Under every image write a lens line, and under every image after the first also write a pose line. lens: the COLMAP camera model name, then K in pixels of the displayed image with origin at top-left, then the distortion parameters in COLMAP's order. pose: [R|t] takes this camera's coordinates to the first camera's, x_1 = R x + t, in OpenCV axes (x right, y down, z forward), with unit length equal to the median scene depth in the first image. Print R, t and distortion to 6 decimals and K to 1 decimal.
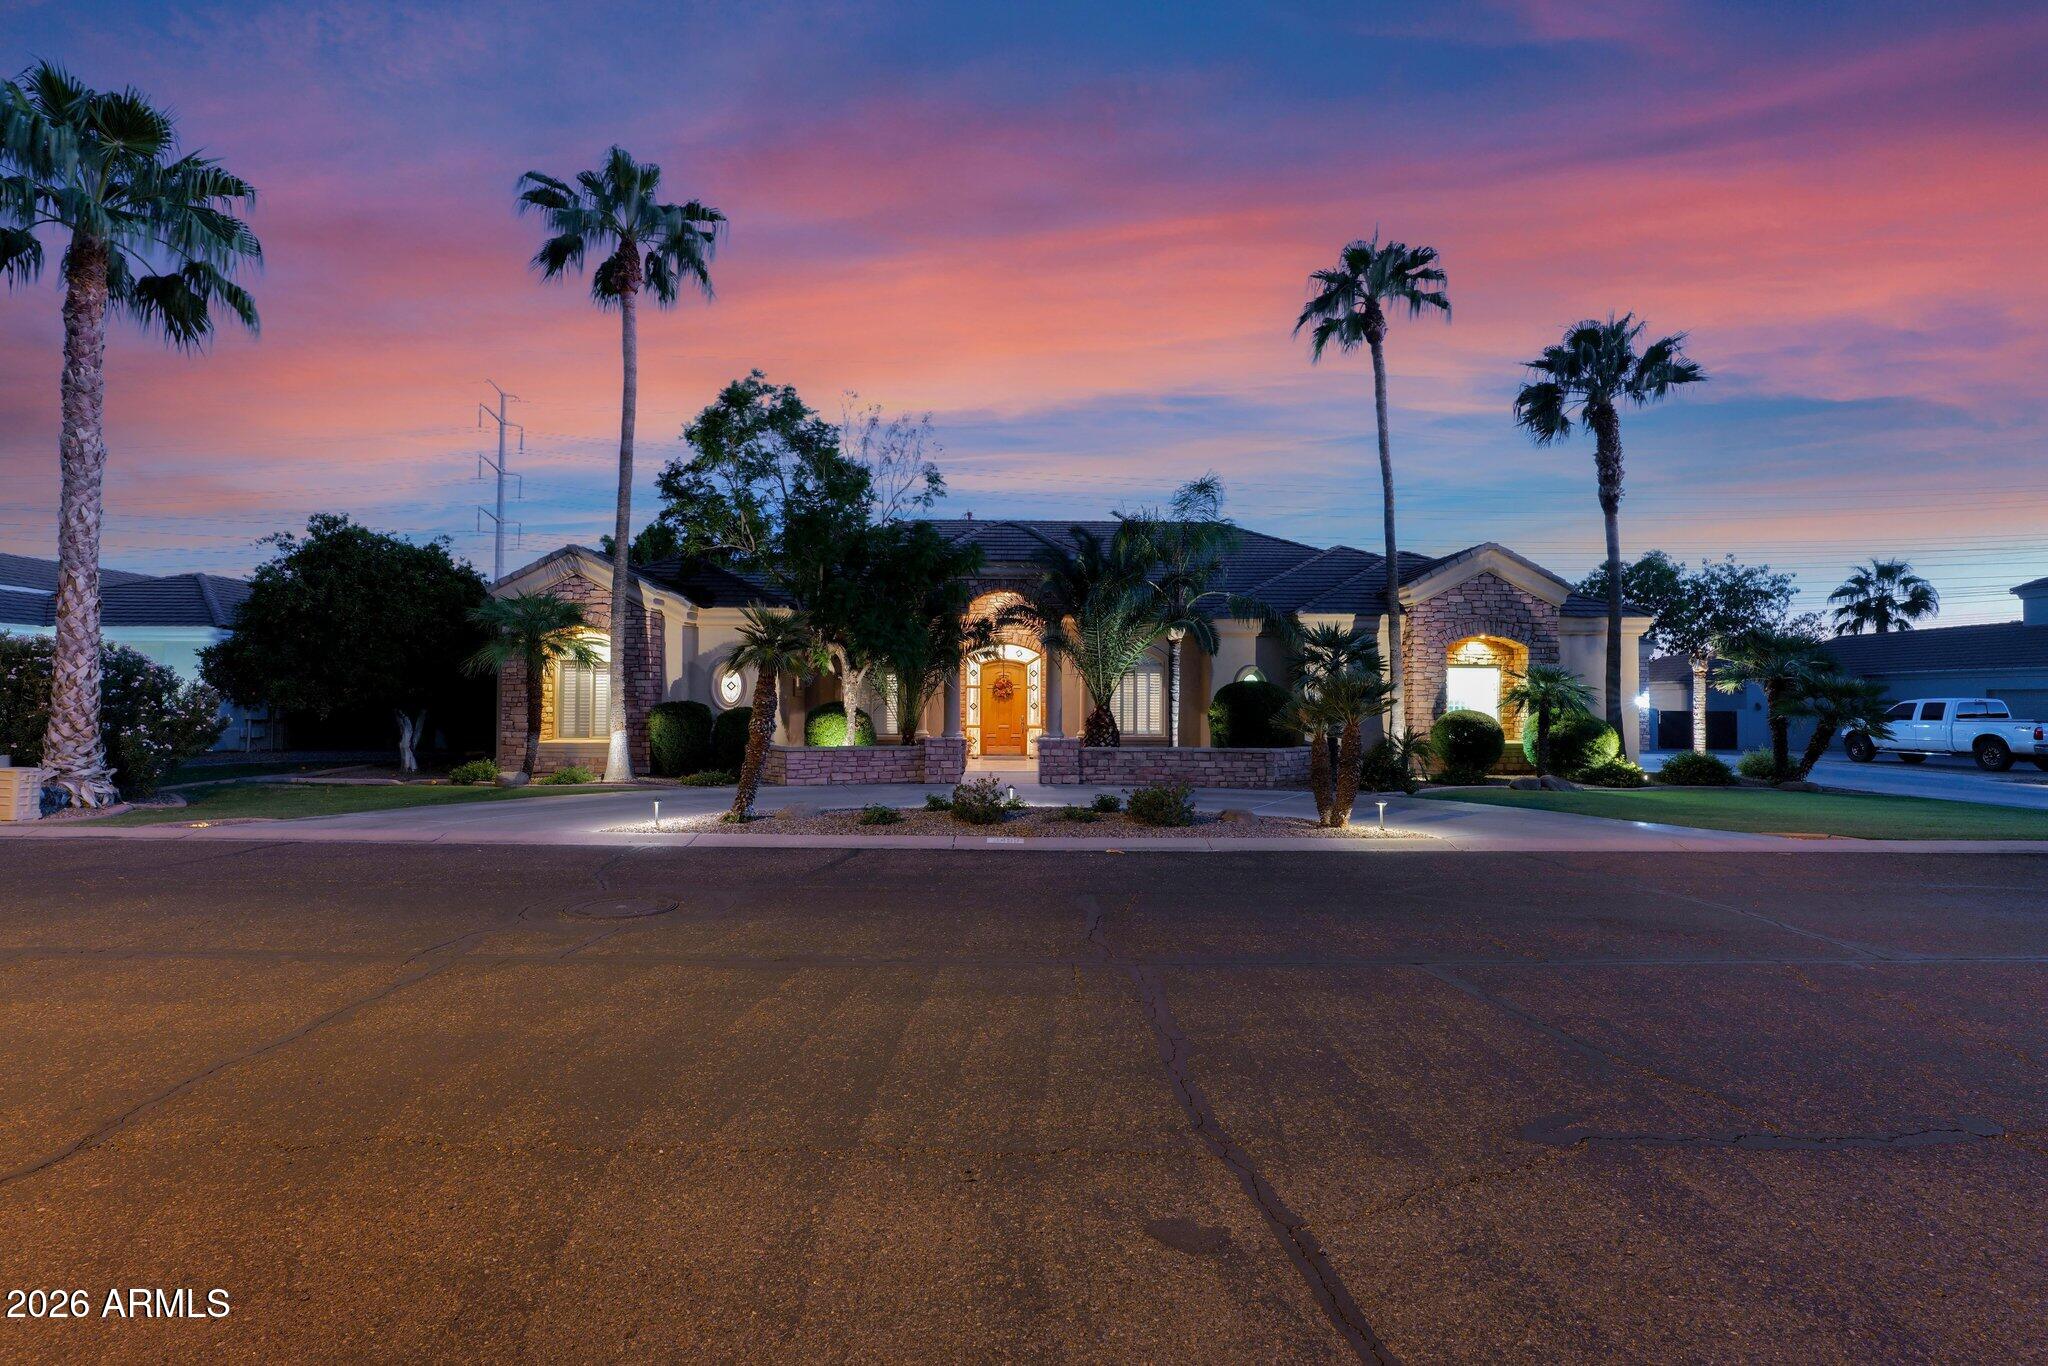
lens RADIAL K [[941.2, 0, 1024.0], [0, 941.2, 683.0], [0, 0, 1]] dist [-0.022896, 0.004503]
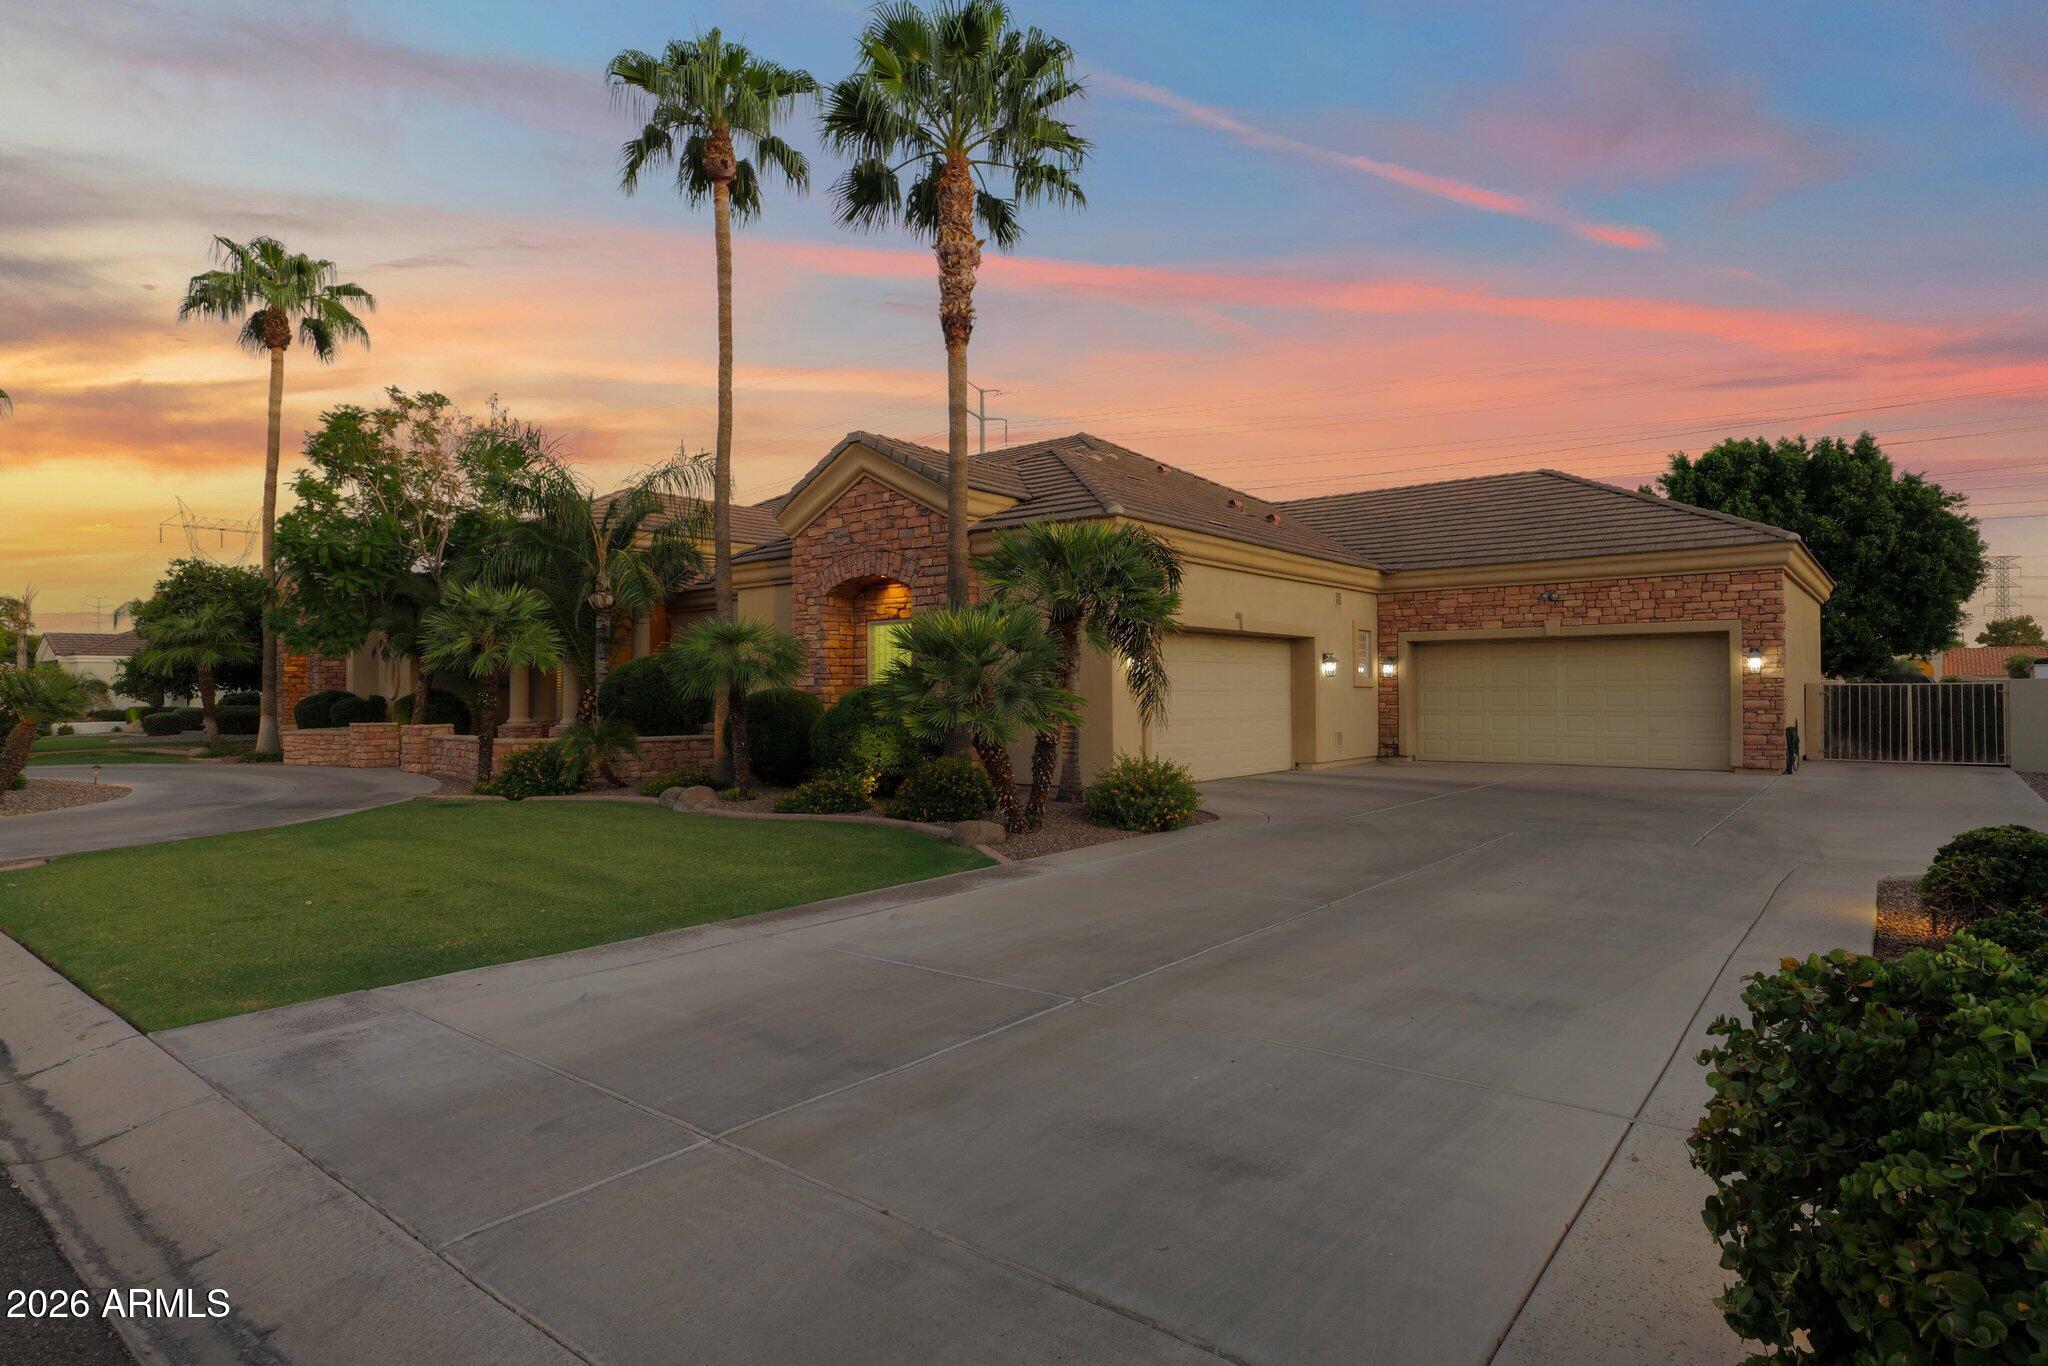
lens RADIAL K [[1091.1, 0, 1024.0], [0, 1091.1, 683.0], [0, 0, 1]] dist [-0.002616, -0.000244]
pose [[0.766322, -0.019216, -0.642169, 1.075202], [0.022957, 0.999733, -0.002520, 0.030089], [0.642047, -0.012811, 0.766559, 0.489304]]
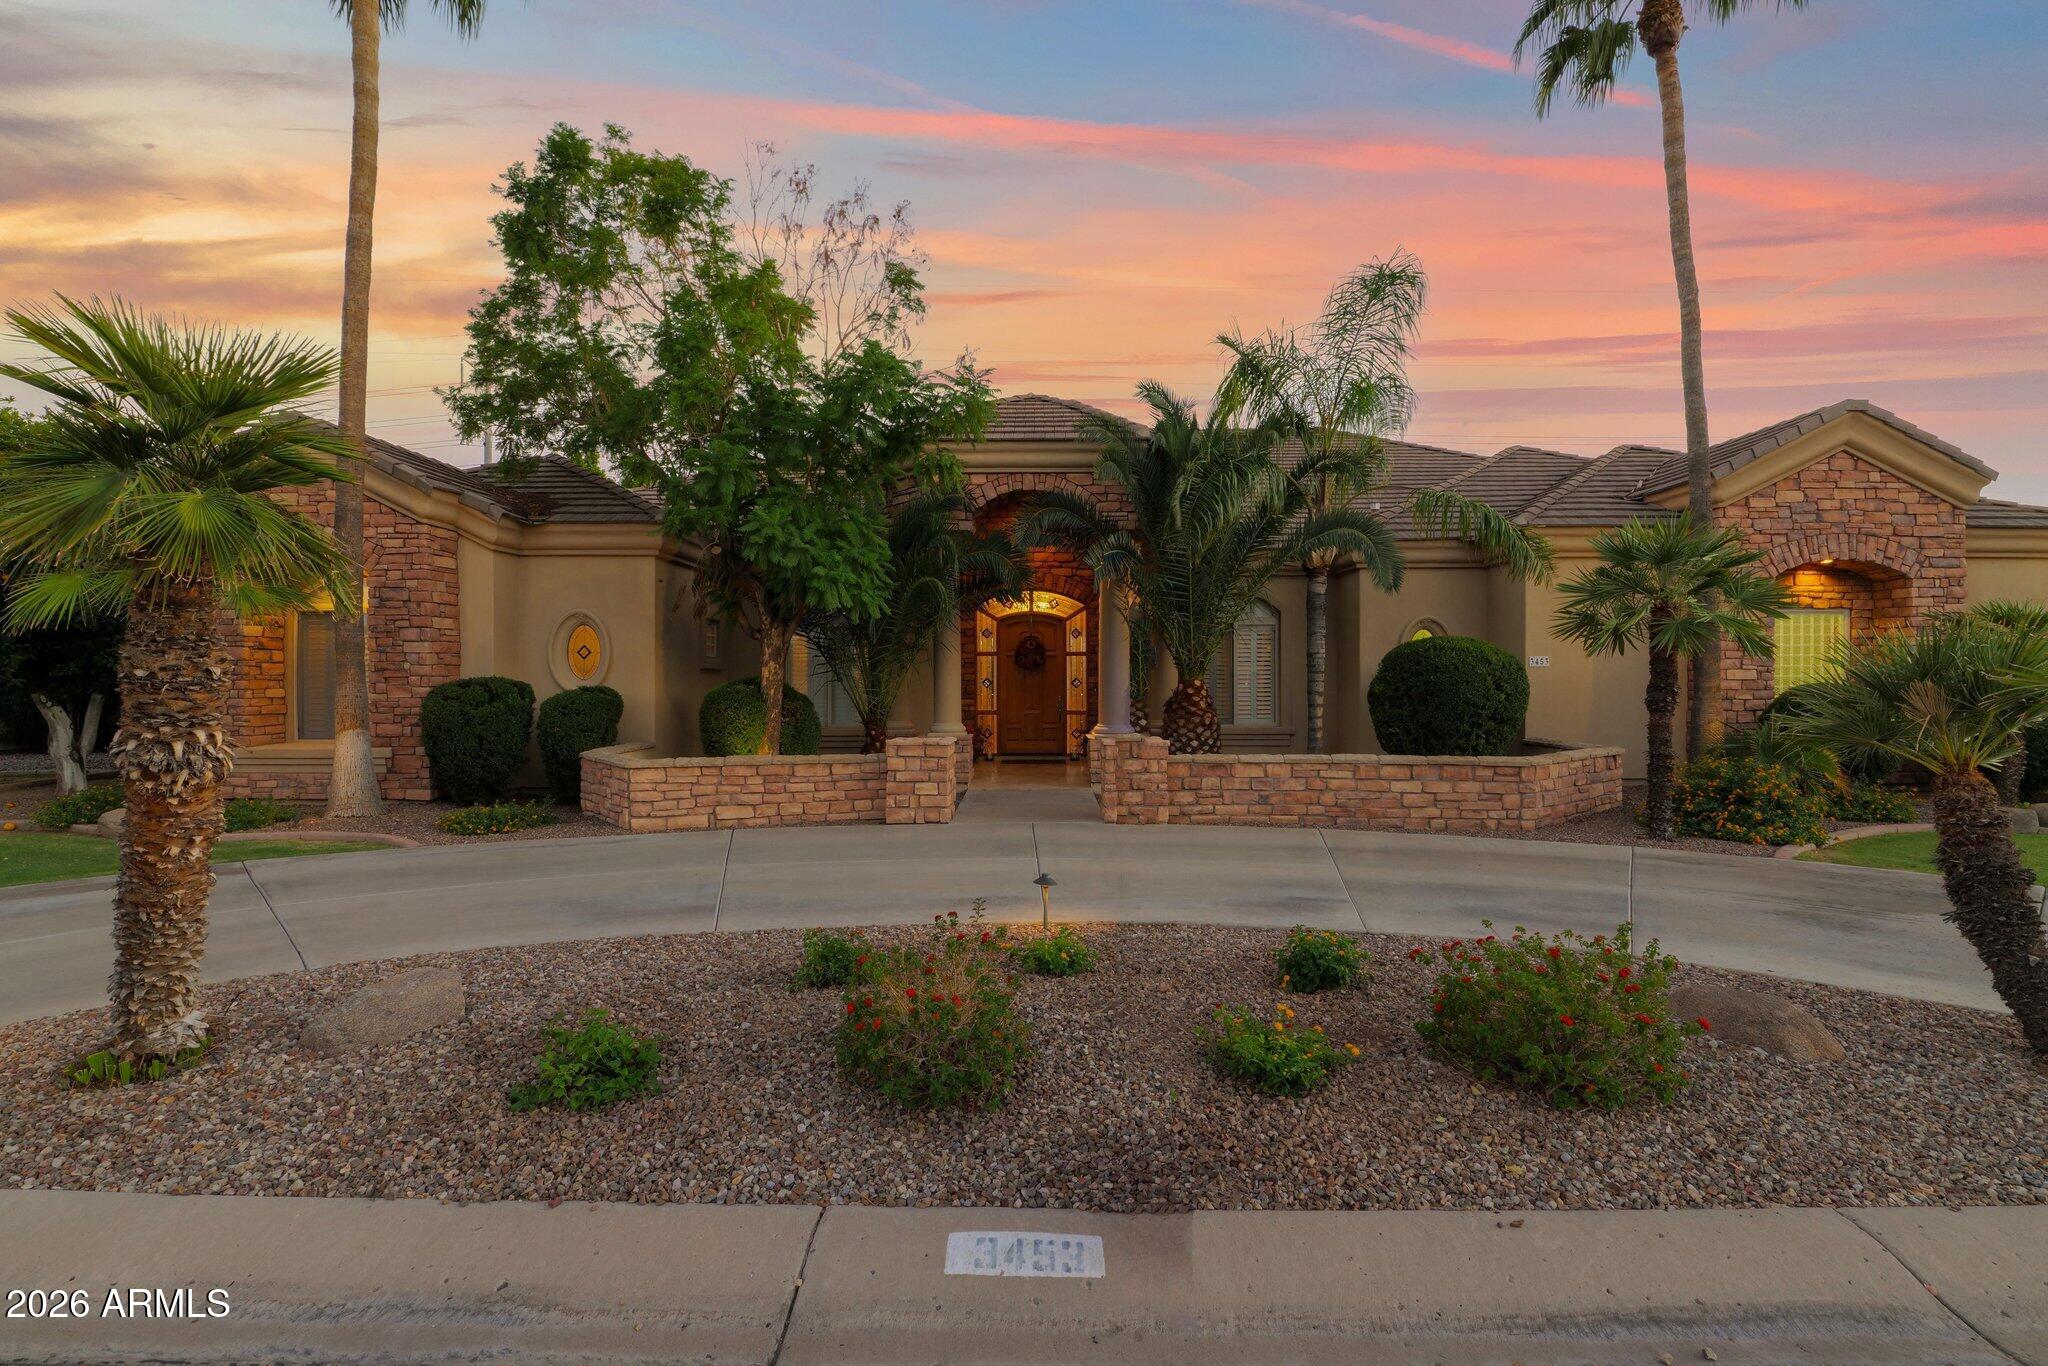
lens RADIAL K [[941.2, 0, 1024.0], [0, 941.2, 683.0], [0, 0, 1]] dist [-0.022896, 0.004503]
pose [[0.999462, -0.006831, -0.032092, -0.006352], [0.007621, 0.999670, 0.024542, 0.010389], [0.031914, -0.024773, 0.999184, 0.396648]]
